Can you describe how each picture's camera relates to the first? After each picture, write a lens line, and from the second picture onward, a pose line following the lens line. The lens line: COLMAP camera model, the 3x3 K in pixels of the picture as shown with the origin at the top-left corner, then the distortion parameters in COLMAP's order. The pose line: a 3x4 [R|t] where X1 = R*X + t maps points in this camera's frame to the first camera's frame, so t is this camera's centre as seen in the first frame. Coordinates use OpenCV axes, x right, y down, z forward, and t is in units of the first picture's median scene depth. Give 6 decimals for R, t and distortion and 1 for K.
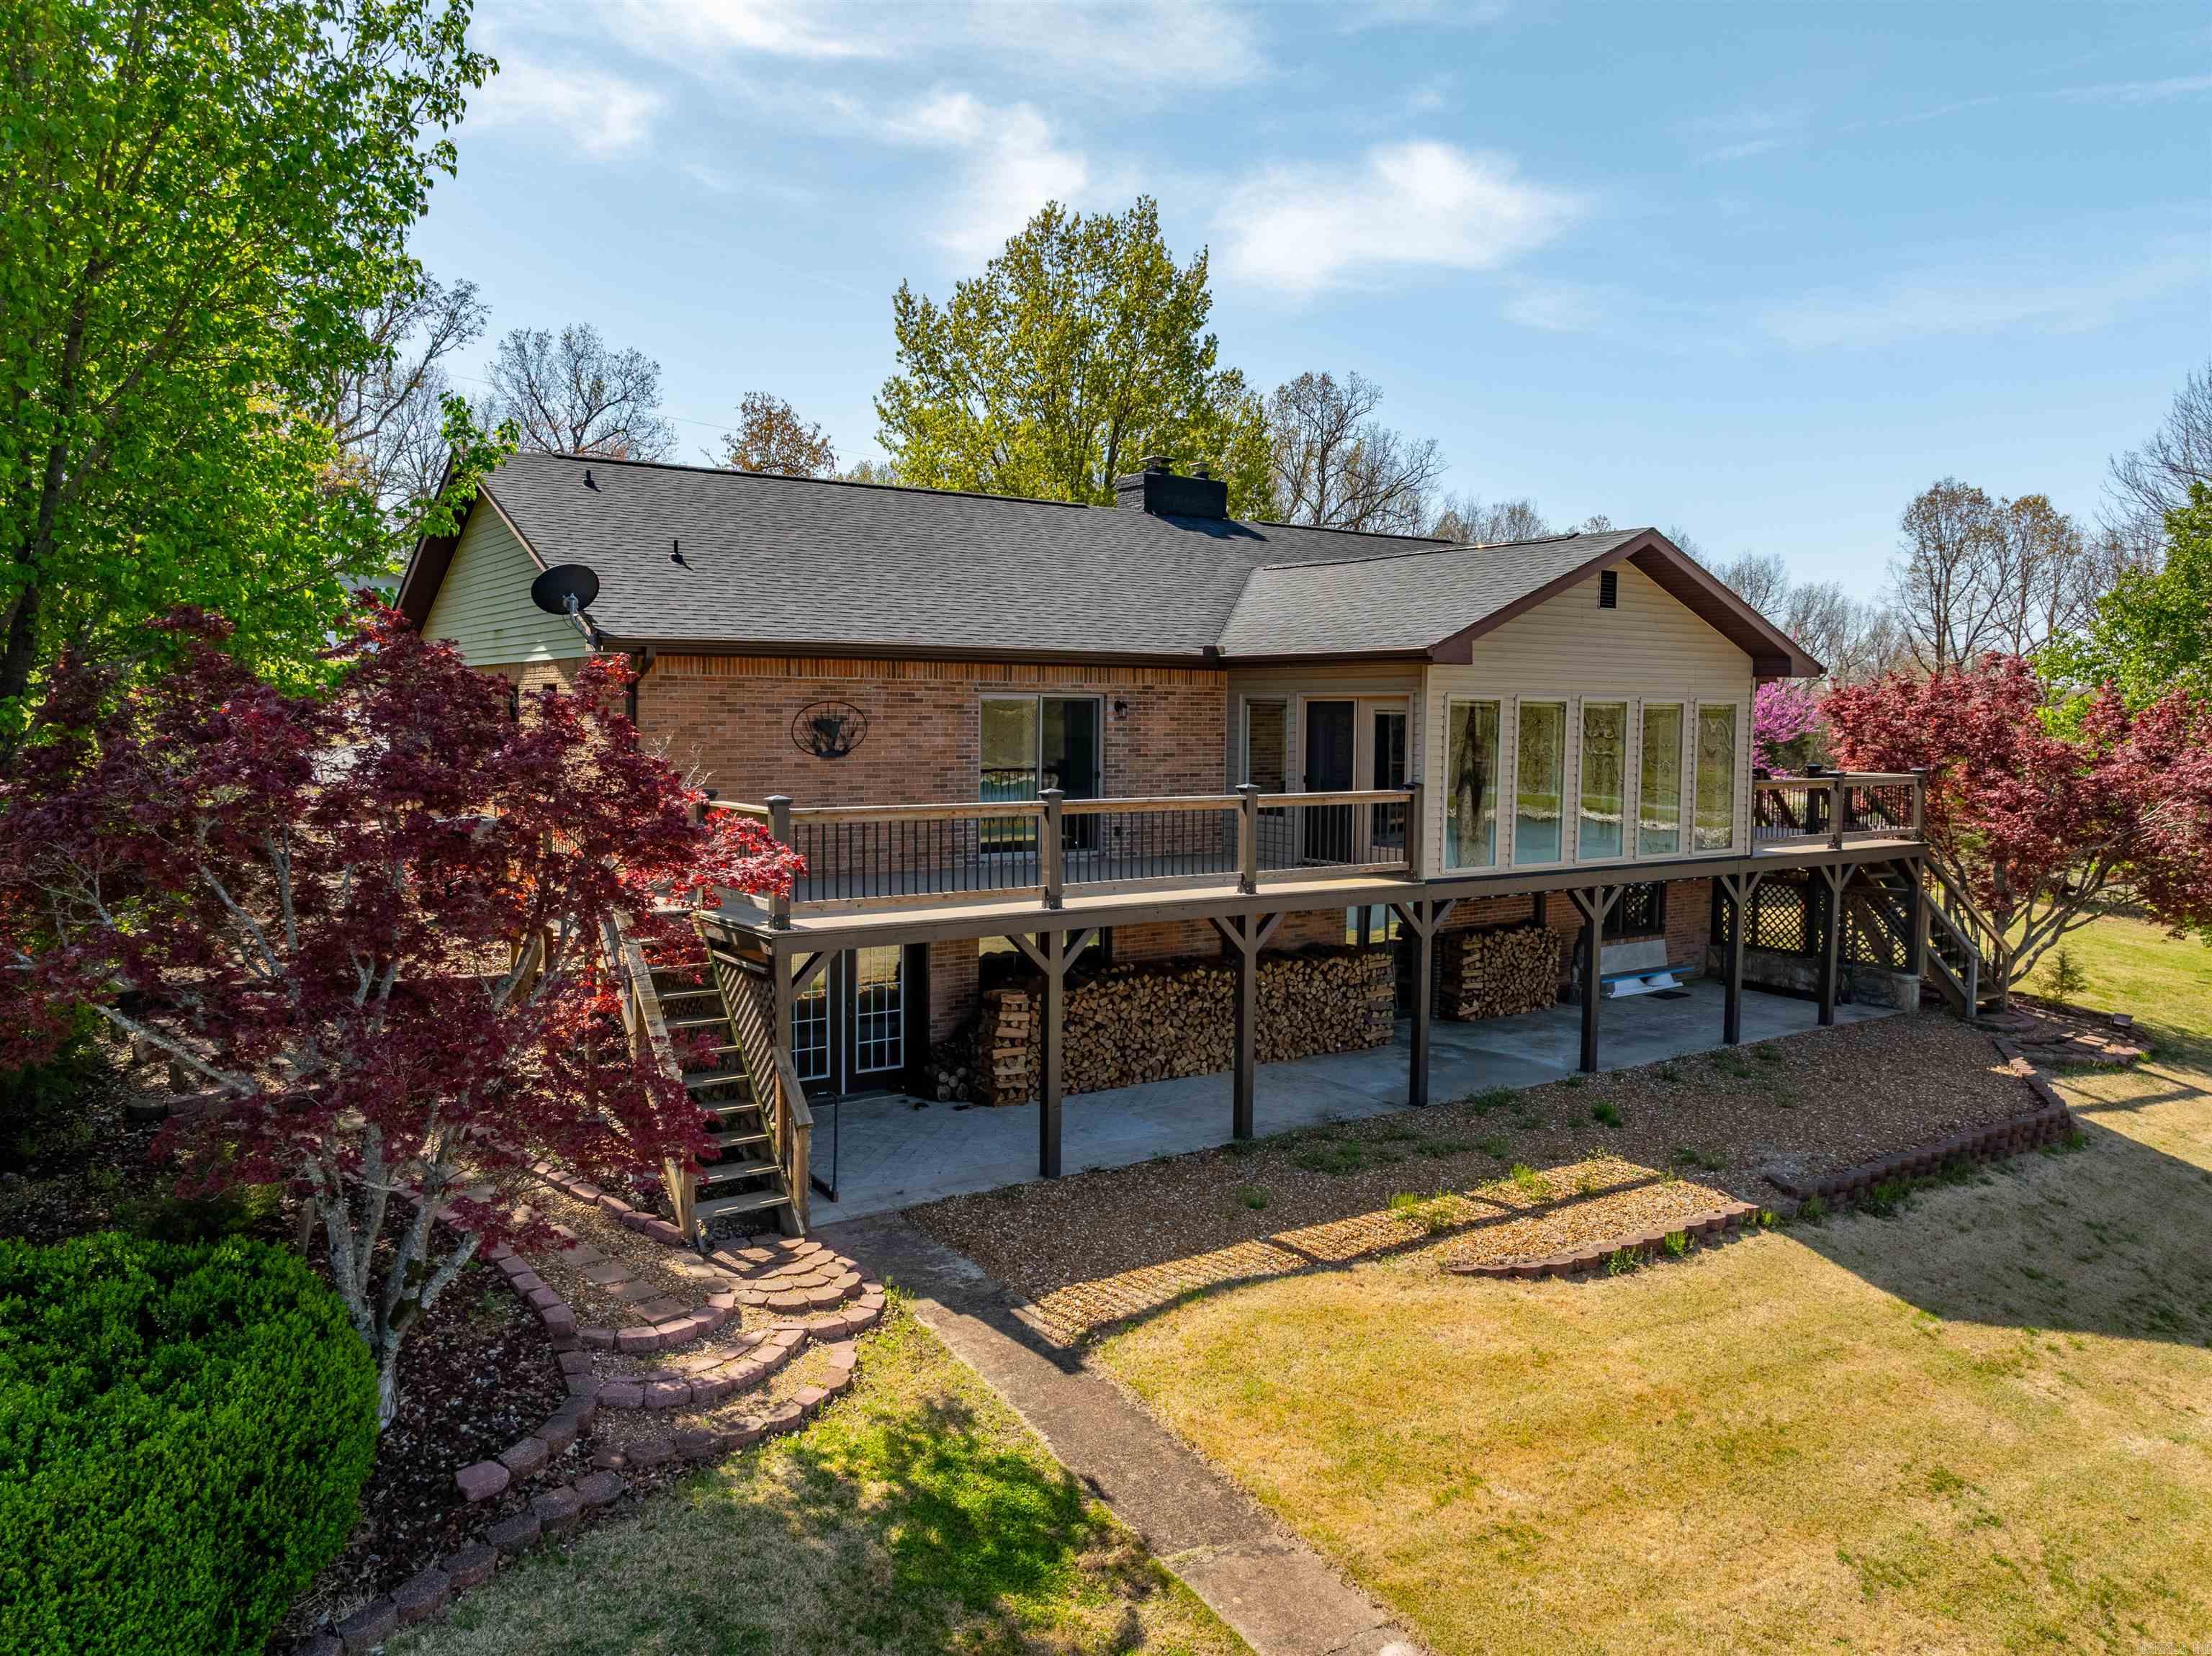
lens RADIAL K [[1543.1, 0, 1106.2], [0, 1543.1, 826.3], [0, 0, 1]] dist [-0.017943, 0.008202]
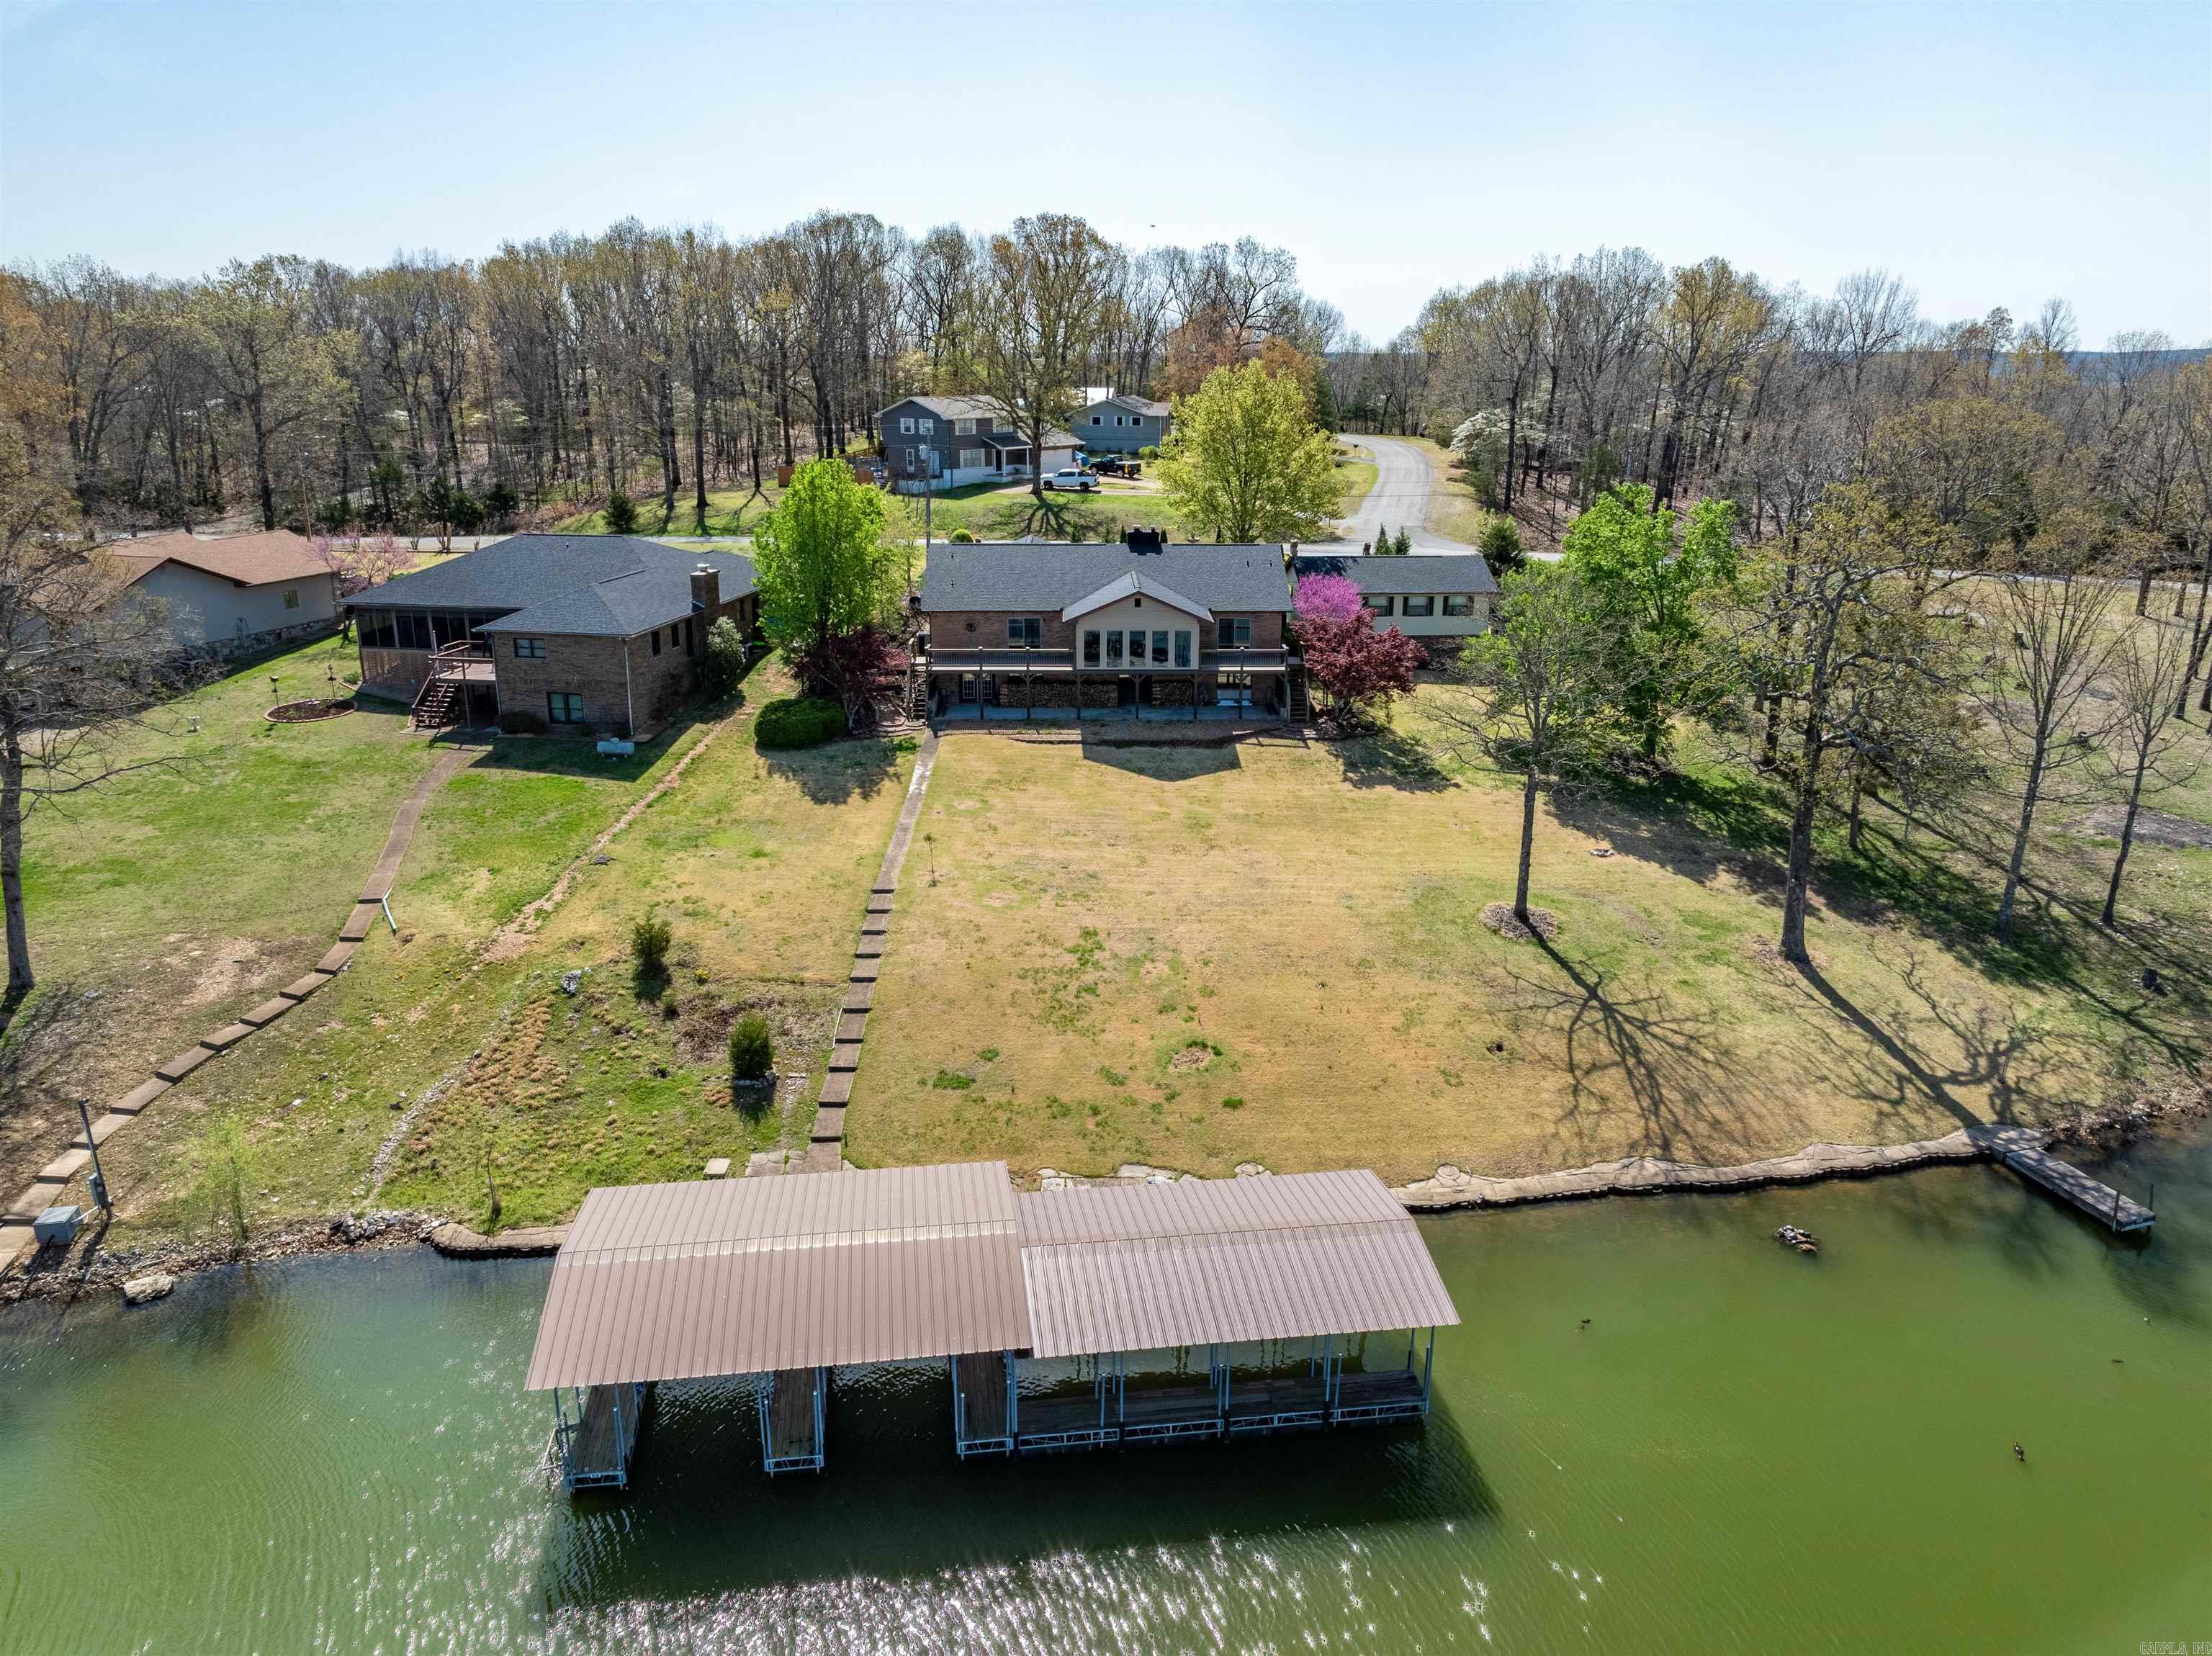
lens RADIAL K [[1543.1, 0, 1105.9], [0, 1543.1, 828.1], [0, 0, 1]] dist [-0.017943, 0.008202]
pose [[0.839659, 0.140310, -0.524677, 2.480031], [-0.029090, 0.976285, 0.214526, -0.441418], [0.542335, -0.164865, 0.823828, -2.520382]]
